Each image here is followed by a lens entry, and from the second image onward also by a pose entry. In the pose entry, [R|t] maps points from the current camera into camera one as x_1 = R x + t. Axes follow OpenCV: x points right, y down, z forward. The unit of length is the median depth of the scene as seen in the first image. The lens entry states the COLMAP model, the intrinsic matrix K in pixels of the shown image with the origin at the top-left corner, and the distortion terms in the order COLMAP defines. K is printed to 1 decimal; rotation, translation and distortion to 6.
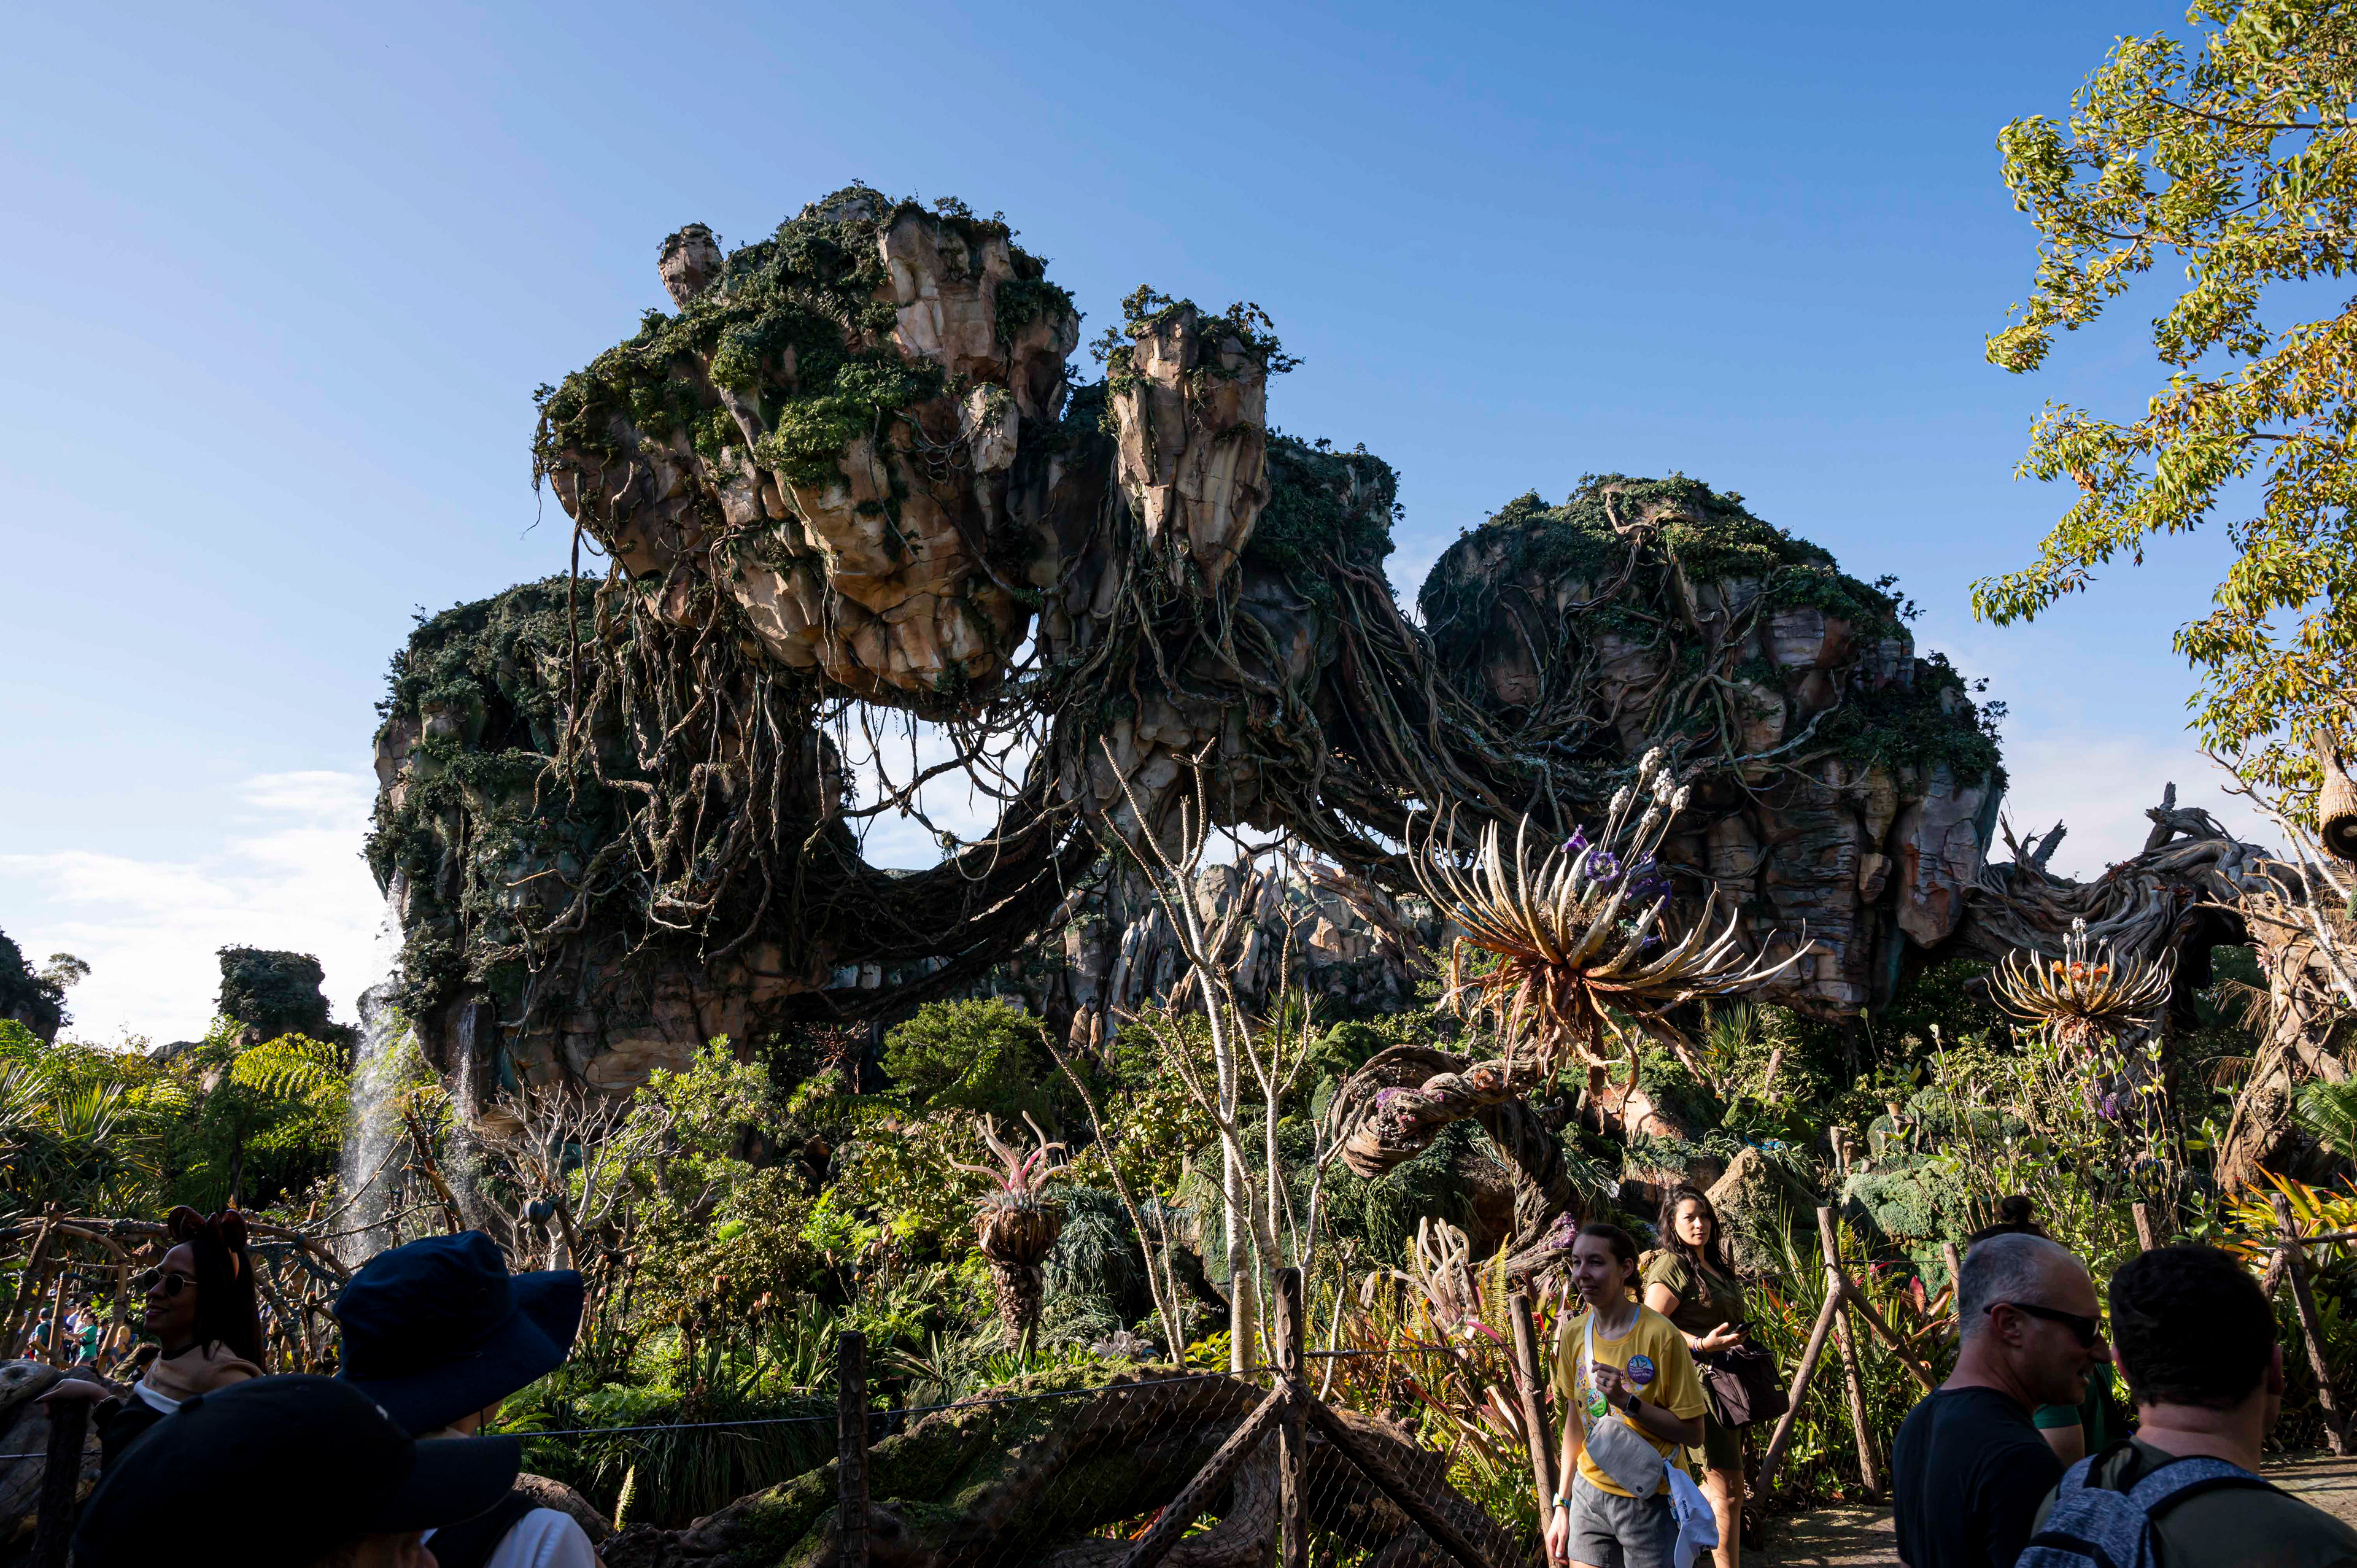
lens RADIAL K [[1517.7, 0, 1178.5], [0, 1517.7, 784.0], [0, 0, 1]] dist [-0.027618, -0.000507]
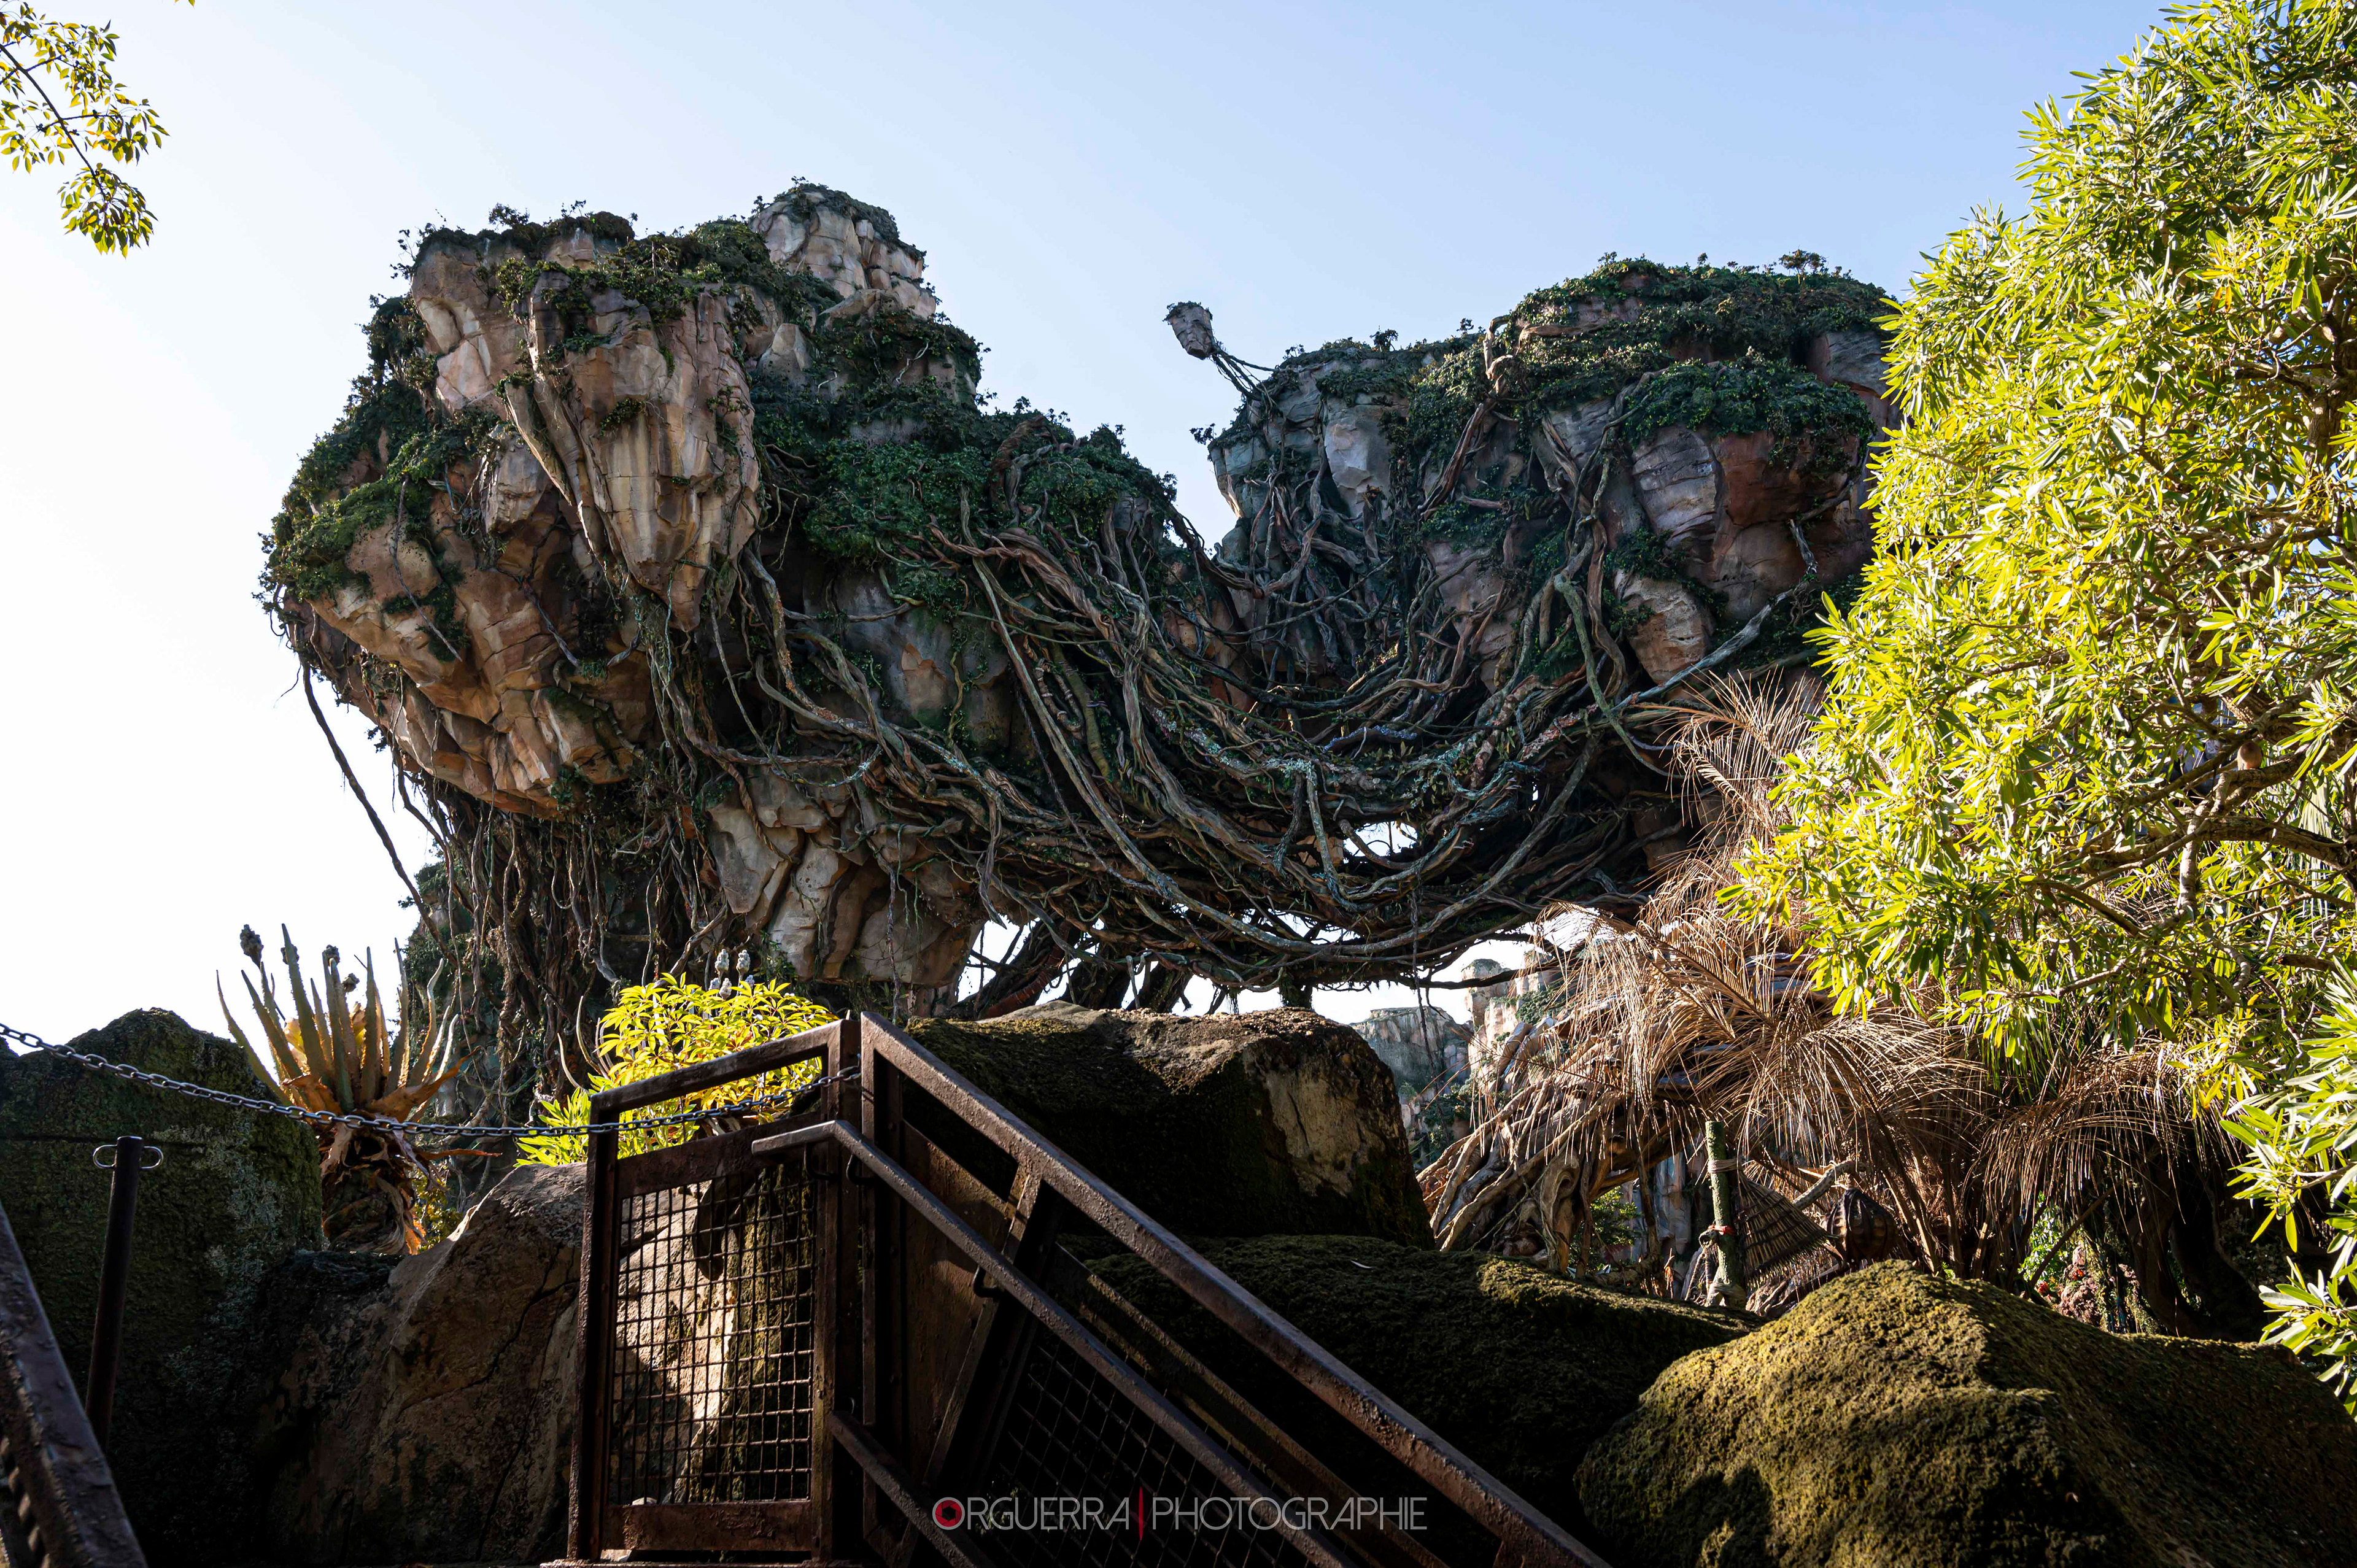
lens RADIAL K [[2030.5, 0, 1178.5], [0, 2030.5, 784.0], [0, 0, 1]] dist [0.003083, 0.002139]
pose [[0.856627, -0.160289, -0.490405, 0.589613], [0.133693, 0.987012, -0.089073, 0.060709], [0.498313, 0.010739, 0.866931, 0.211246]]
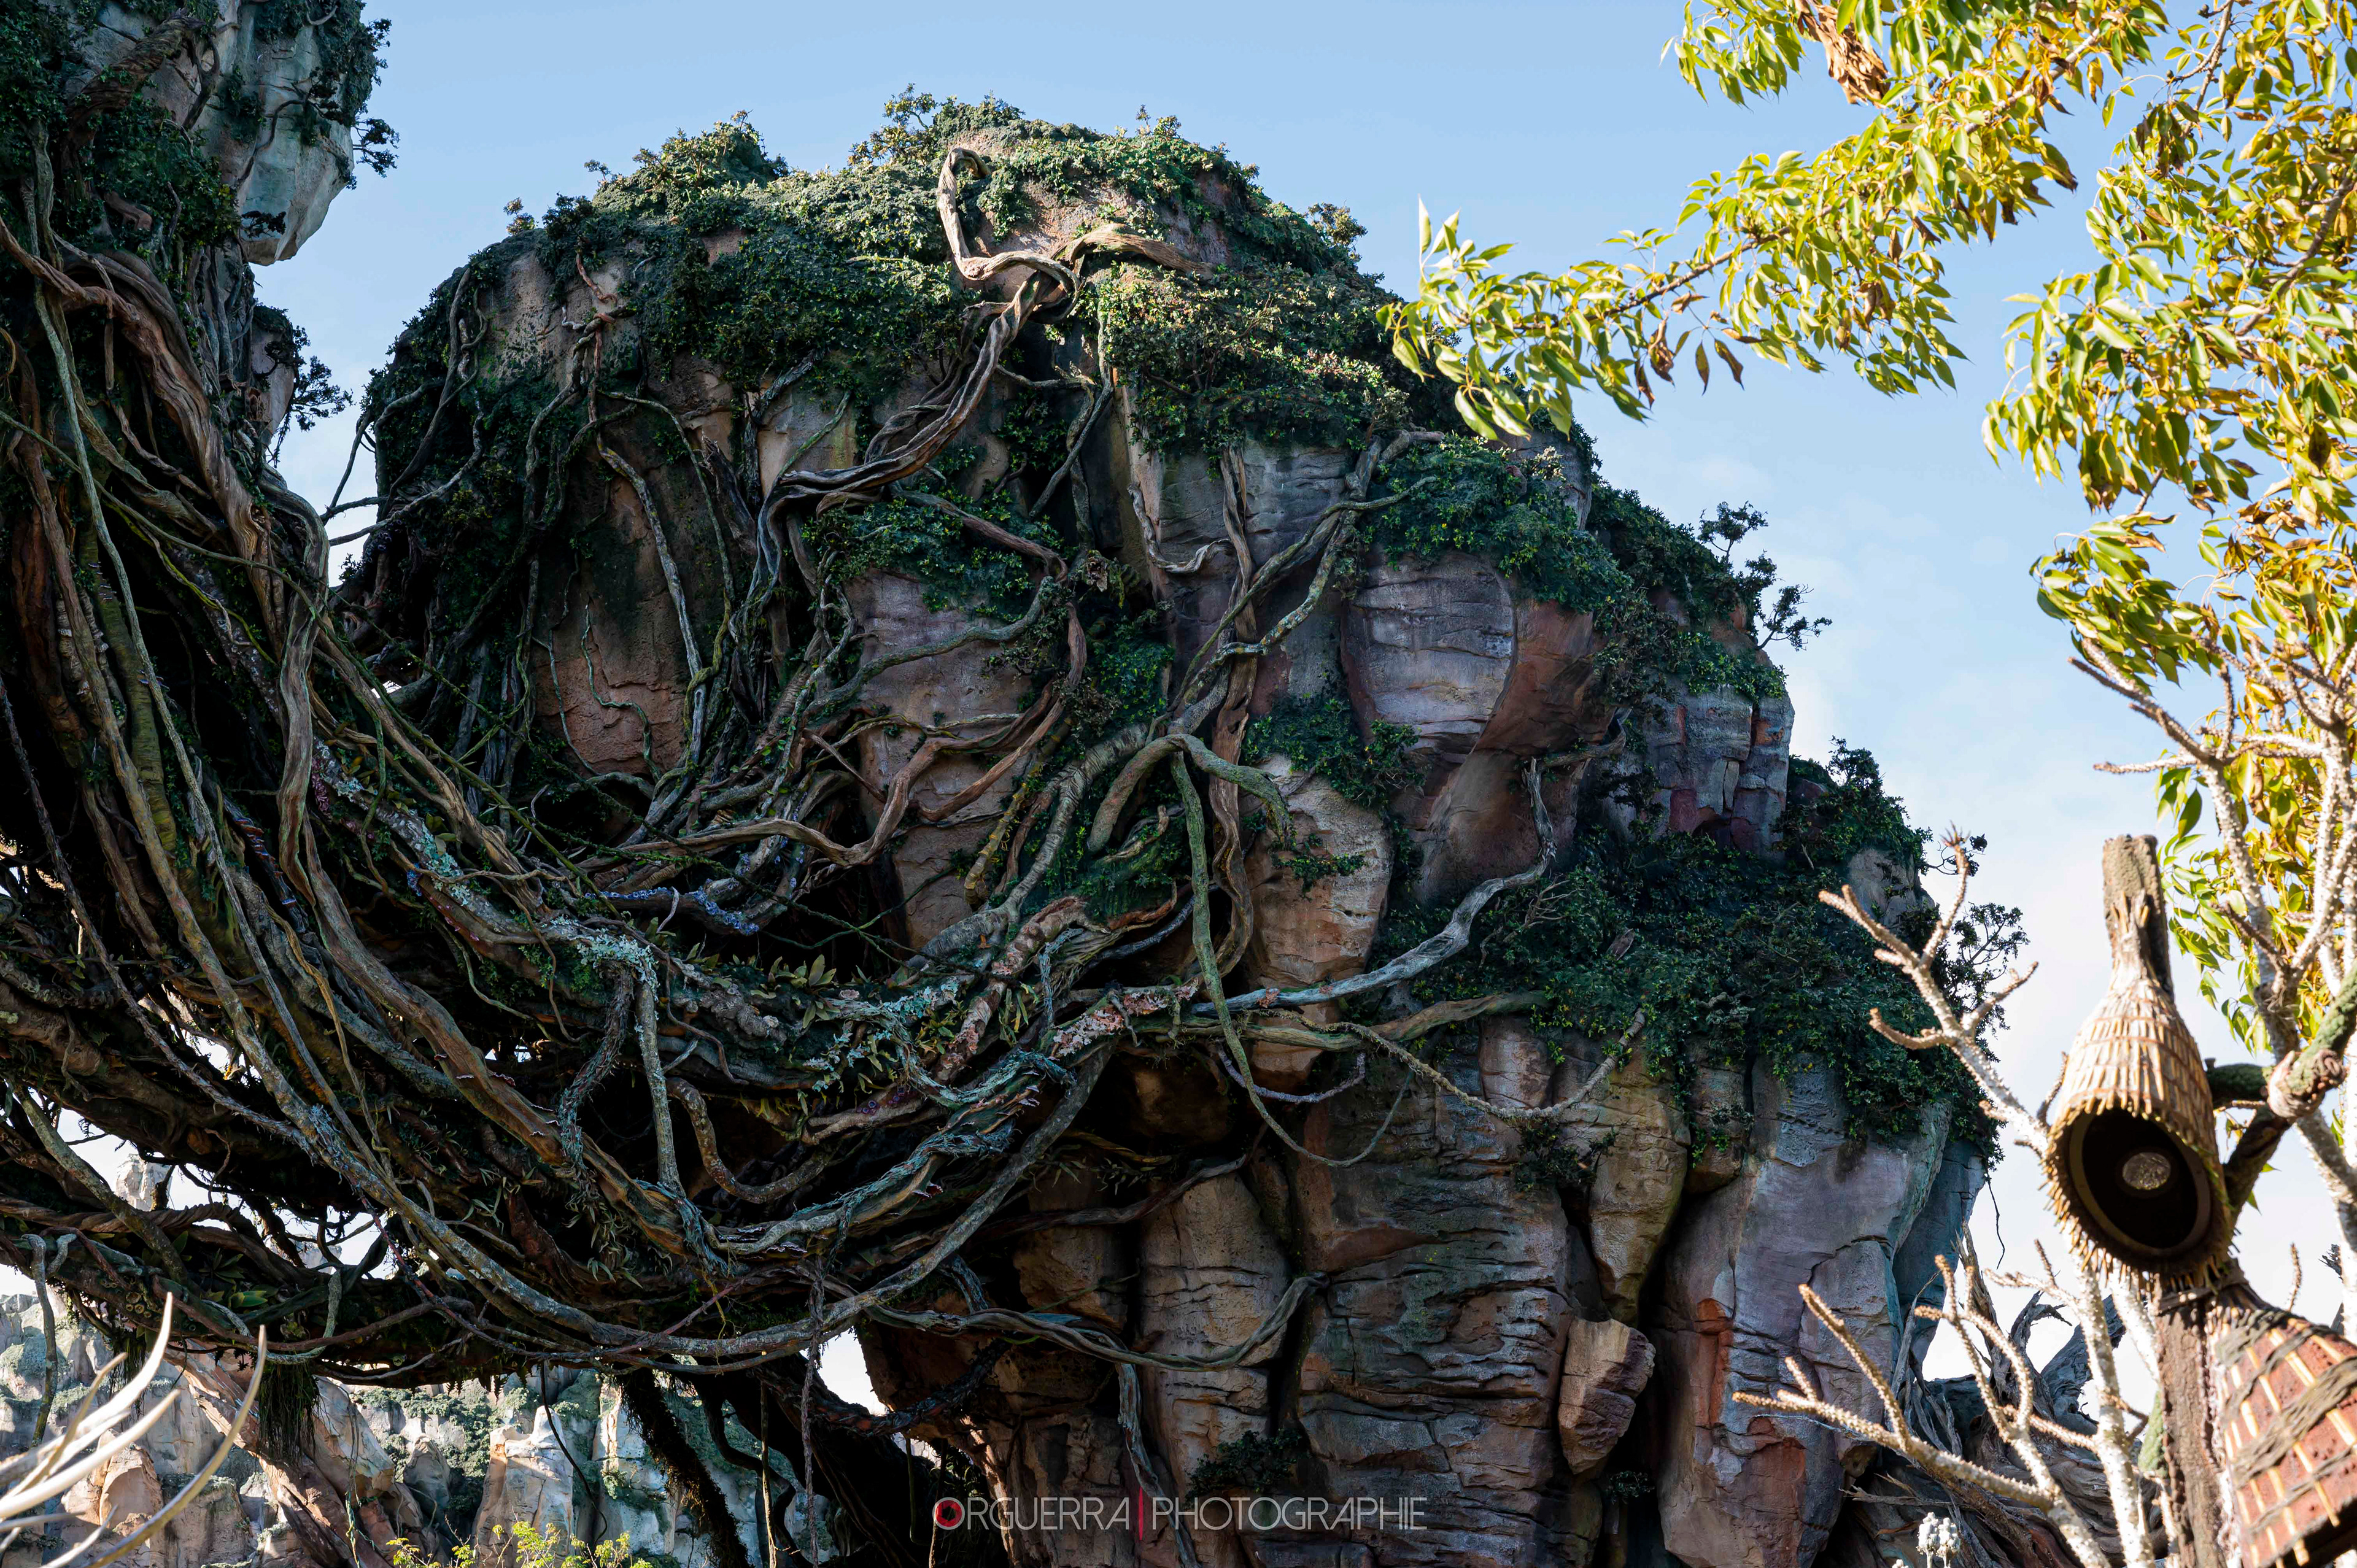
lens RADIAL K [[4684.3, 0, 1178.5], [0, 4684.3, 784.0], [0, 0, 1]] dist [-0.011942, -0.249709]
pose [[0.955241, 0.103600, 0.277095, 0.071015], [-0.087823, 0.993758, -0.068789, 0.007690], [-0.282492, 0.041375, 0.958377, 0.031416]]
